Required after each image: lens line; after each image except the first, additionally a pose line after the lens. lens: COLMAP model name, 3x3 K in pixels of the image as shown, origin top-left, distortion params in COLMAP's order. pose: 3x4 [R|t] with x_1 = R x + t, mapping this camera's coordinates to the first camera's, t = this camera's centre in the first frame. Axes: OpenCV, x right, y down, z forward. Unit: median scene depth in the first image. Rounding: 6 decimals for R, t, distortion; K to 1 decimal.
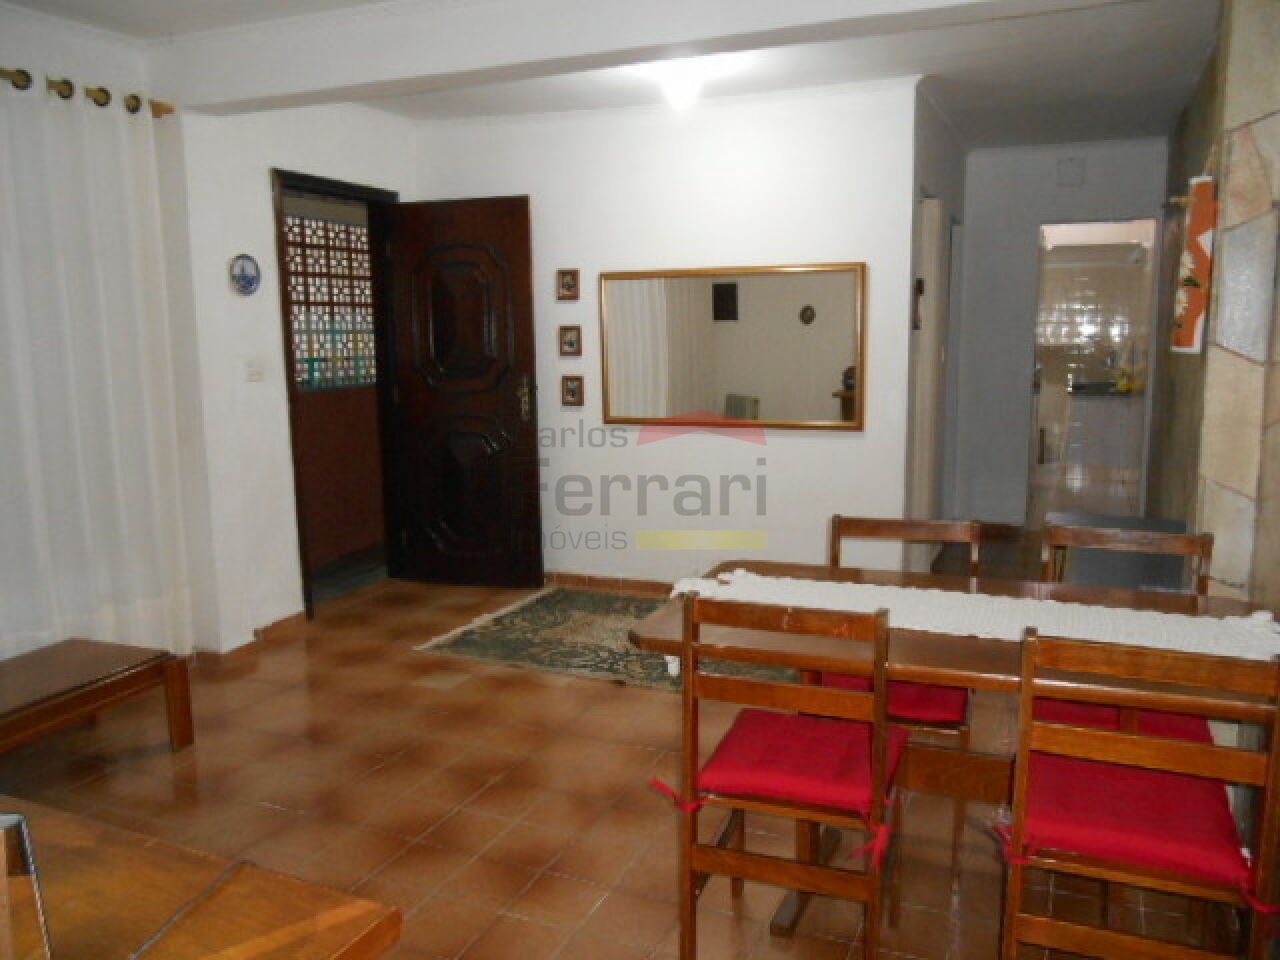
lens RADIAL K [[1003.0, 0, 650.7], [0, 1003.0, 474.2], [0, 0, 1]] dist [-0.020328, 0.021295]
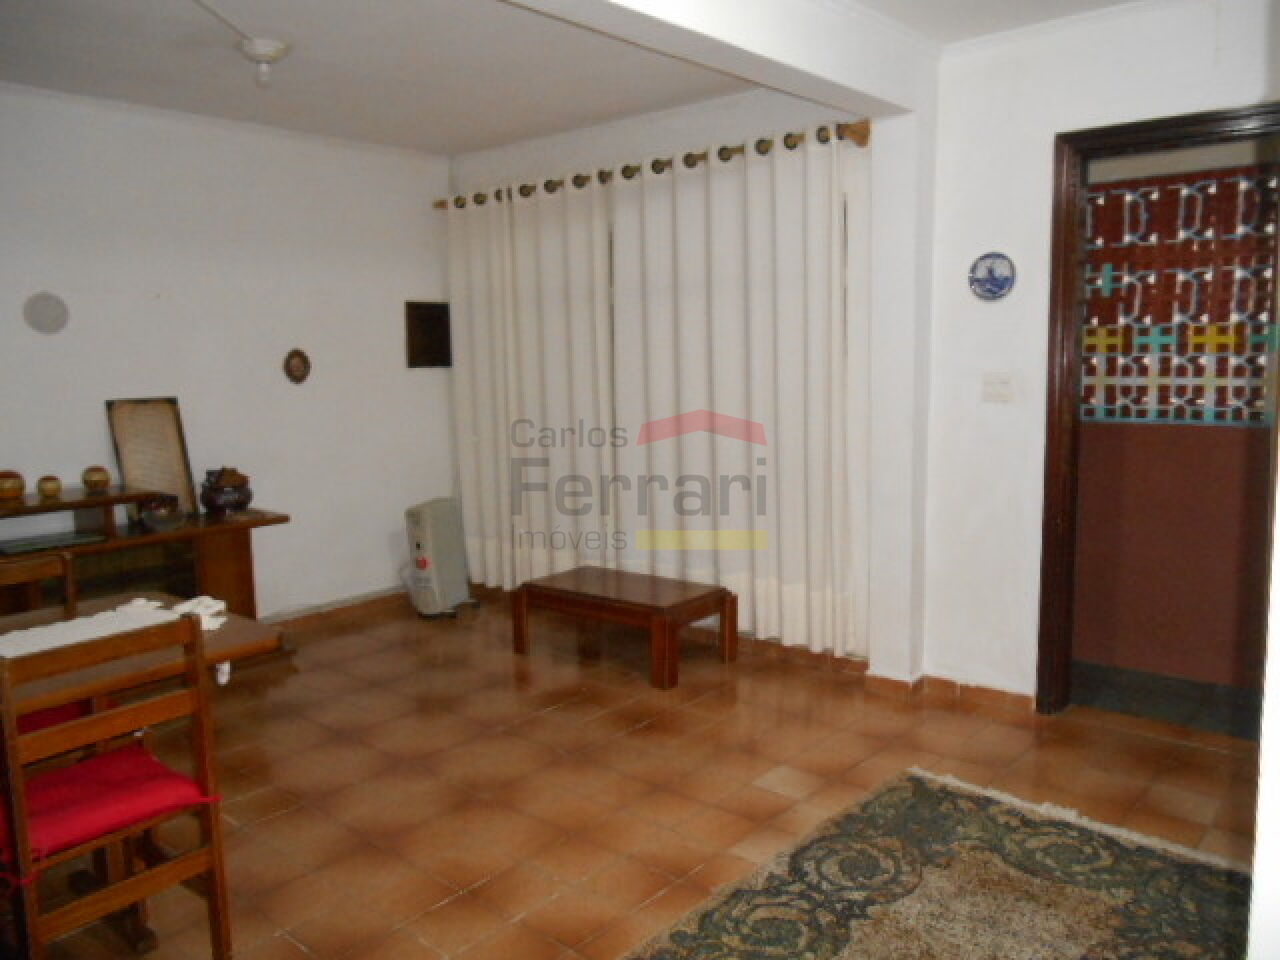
lens RADIAL K [[1003.0, 0, 650.7], [0, 1003.0, 474.2], [0, 0, 1]] dist [-0.020328, 0.021295]
pose [[-0.297681, 0.134274, -0.945175, 0.505450], [-0.114543, 0.977884, 0.174995, -0.151113], [0.947769, 0.160356, -0.275718, 0.987310]]
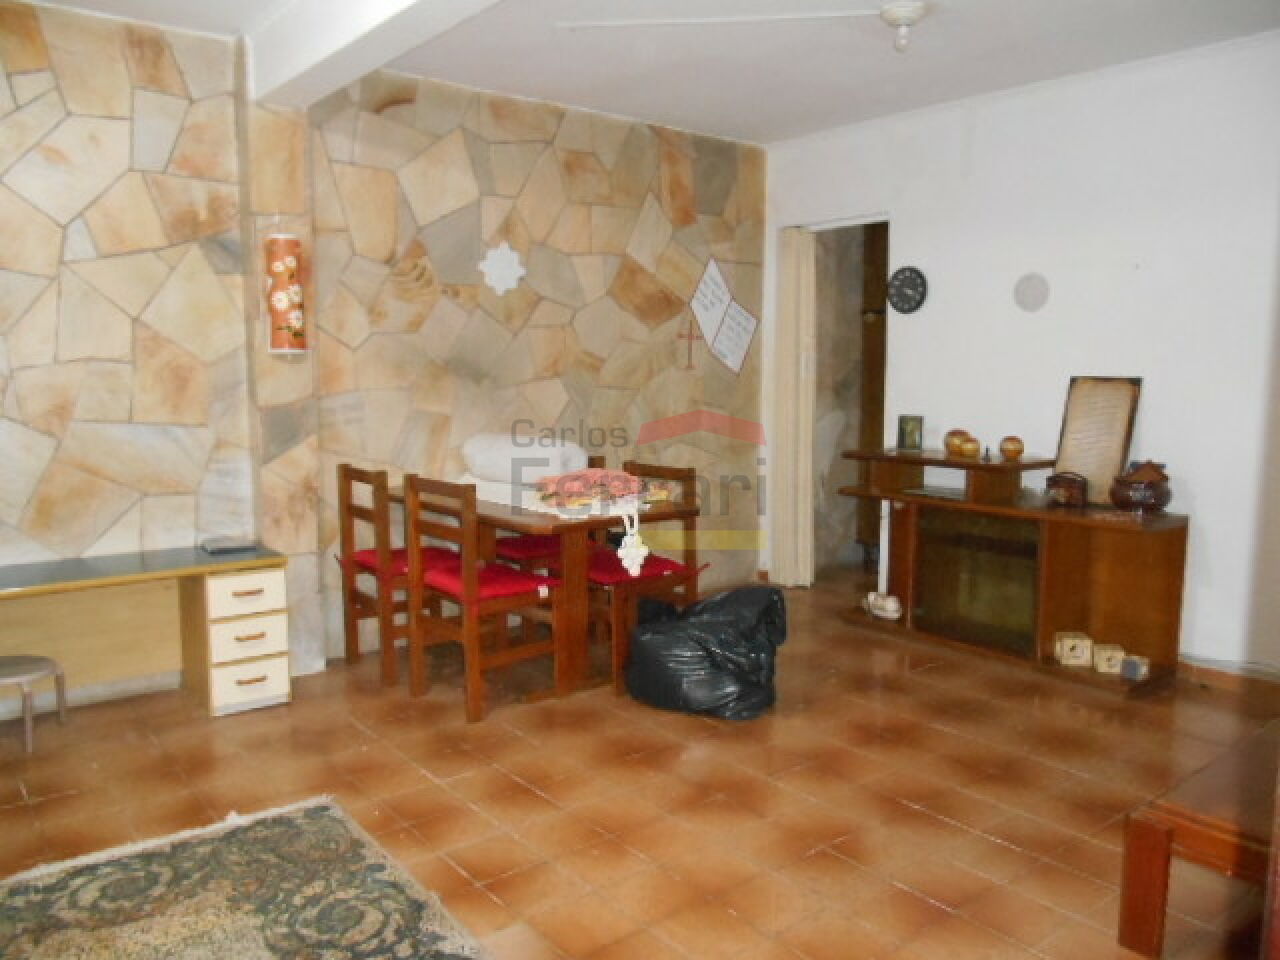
lens RADIAL K [[1003.0, 0, 650.7], [0, 1003.0, 474.2], [0, 0, 1]] dist [-0.020328, 0.021295]
pose [[-0.885948, -0.047862, 0.461307, -0.365806], [0.067076, 0.970980, 0.229563, -0.149117], [-0.458908, 0.234324, -0.857028, 1.254344]]
